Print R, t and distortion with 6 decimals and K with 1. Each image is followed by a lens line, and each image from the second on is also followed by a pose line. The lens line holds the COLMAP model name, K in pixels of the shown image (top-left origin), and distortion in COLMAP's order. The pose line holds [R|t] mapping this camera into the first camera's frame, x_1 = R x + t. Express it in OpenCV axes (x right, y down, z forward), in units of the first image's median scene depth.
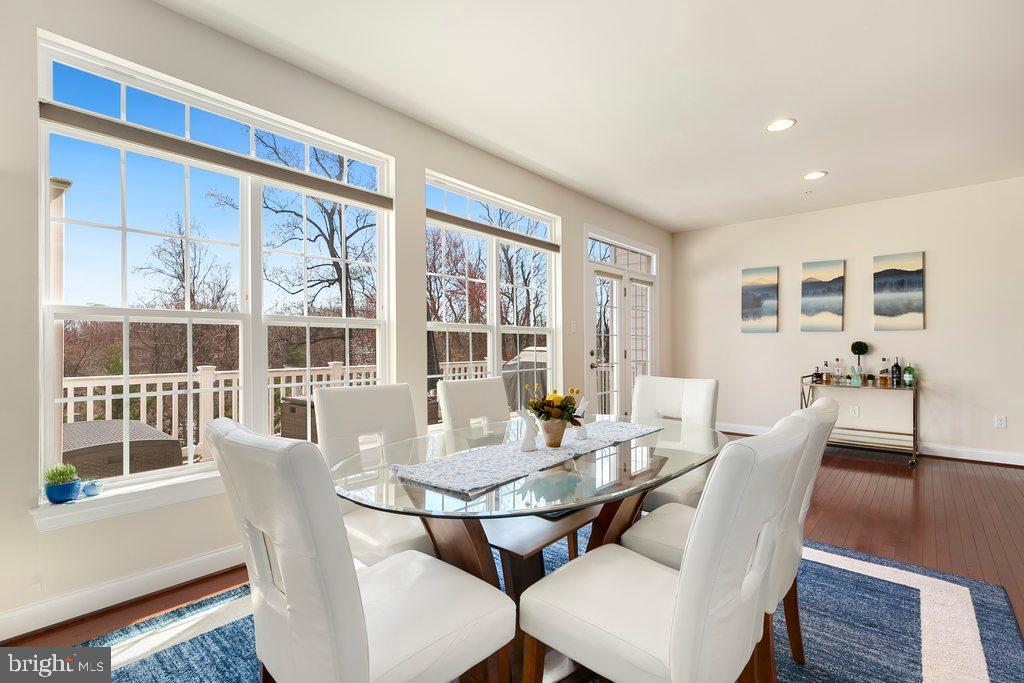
lens RADIAL K [[471.3, 0, 504.1], [0, 471.3, 346.8], [0, 0, 1]] dist [0.009065, -0.000174]
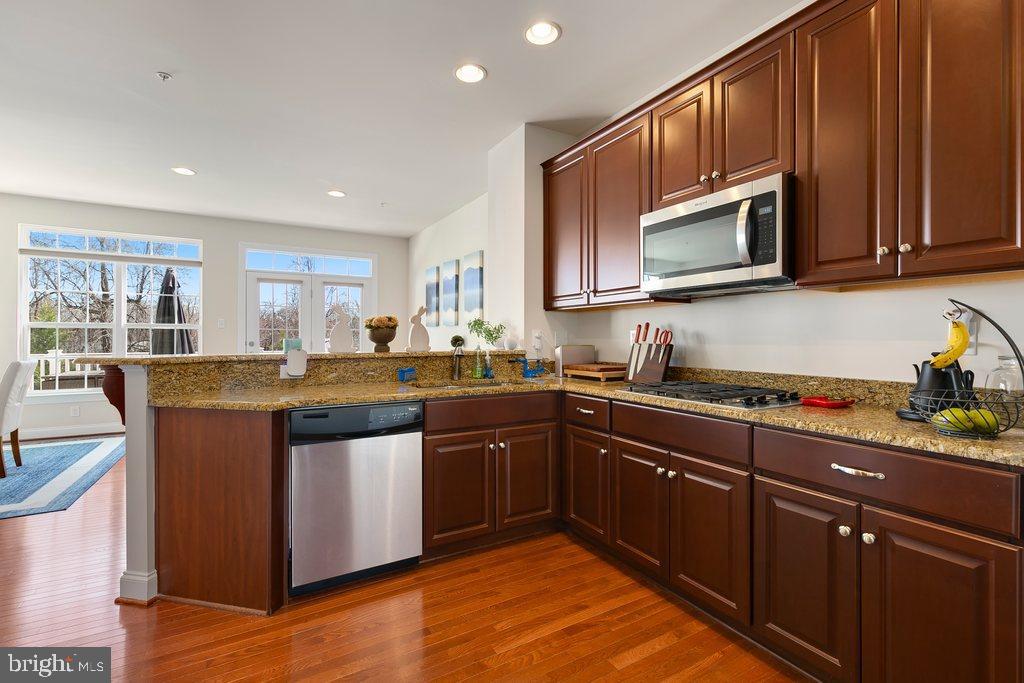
lens RADIAL K [[461.8, 0, 509.8], [0, 461.8, 339.8], [0, 0, 1]] dist [0.004883, 0.000108]
pose [[0.949047, 0.004107, -0.315108, 1.031975], [-0.002860, 0.999986, 0.004419, -0.005007], [0.315122, -0.003293, 0.949046, 0.035551]]
